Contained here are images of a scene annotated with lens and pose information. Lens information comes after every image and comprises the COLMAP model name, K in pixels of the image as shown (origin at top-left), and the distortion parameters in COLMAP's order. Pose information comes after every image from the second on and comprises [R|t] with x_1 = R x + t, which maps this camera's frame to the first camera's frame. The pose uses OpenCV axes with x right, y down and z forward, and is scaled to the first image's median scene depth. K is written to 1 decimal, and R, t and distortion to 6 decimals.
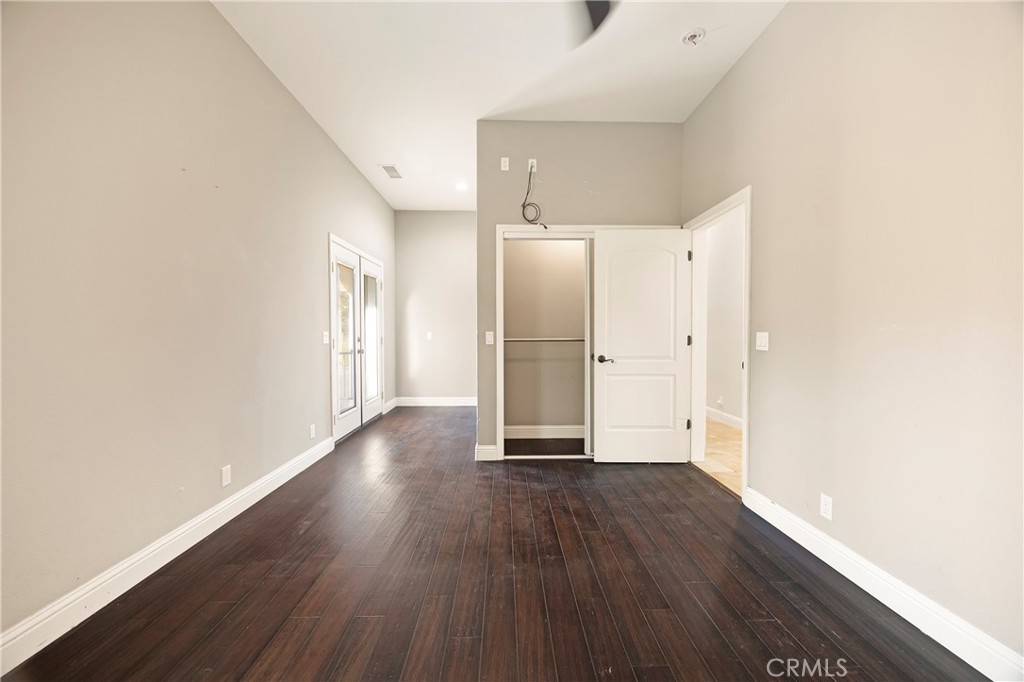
lens RADIAL K [[395.9, 0, 514.1], [0, 395.9, 338.9], [0, 0, 1]] dist [-0.004282, 0.000258]
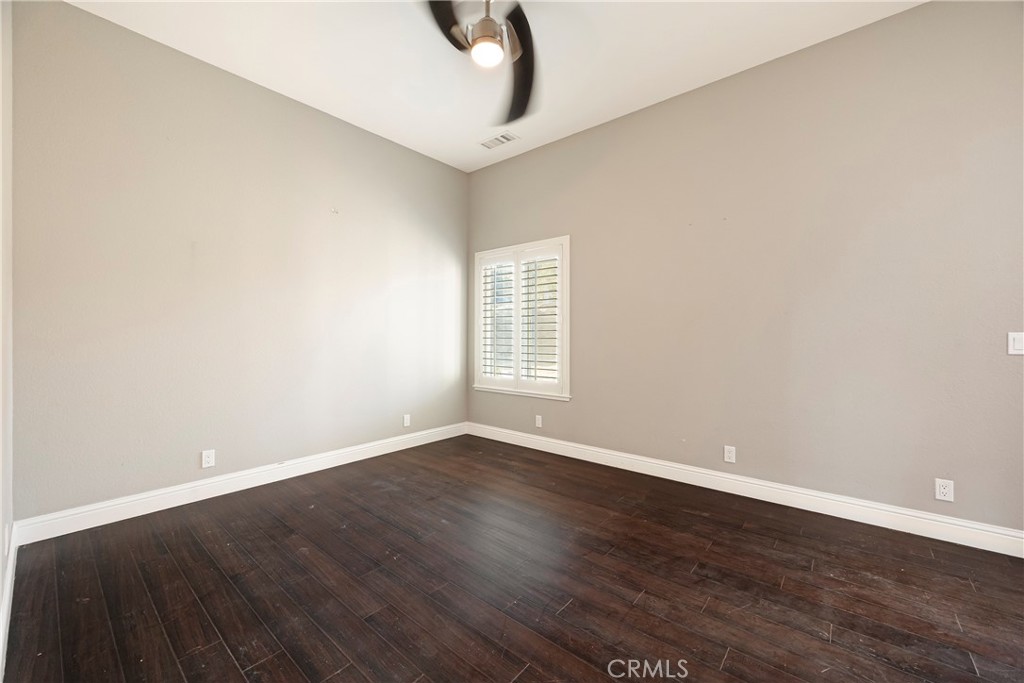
lens RADIAL K [[395.9, 0, 516.3], [0, 395.9, 340.5], [0, 0, 1]] dist [-0.004282, 0.000258]
pose [[-0.665290, 0.002712, -0.746580, 0.615897], [-0.007801, 0.999914, 0.010584, -0.008322], [0.746544, 0.012865, -0.665211, 1.356958]]
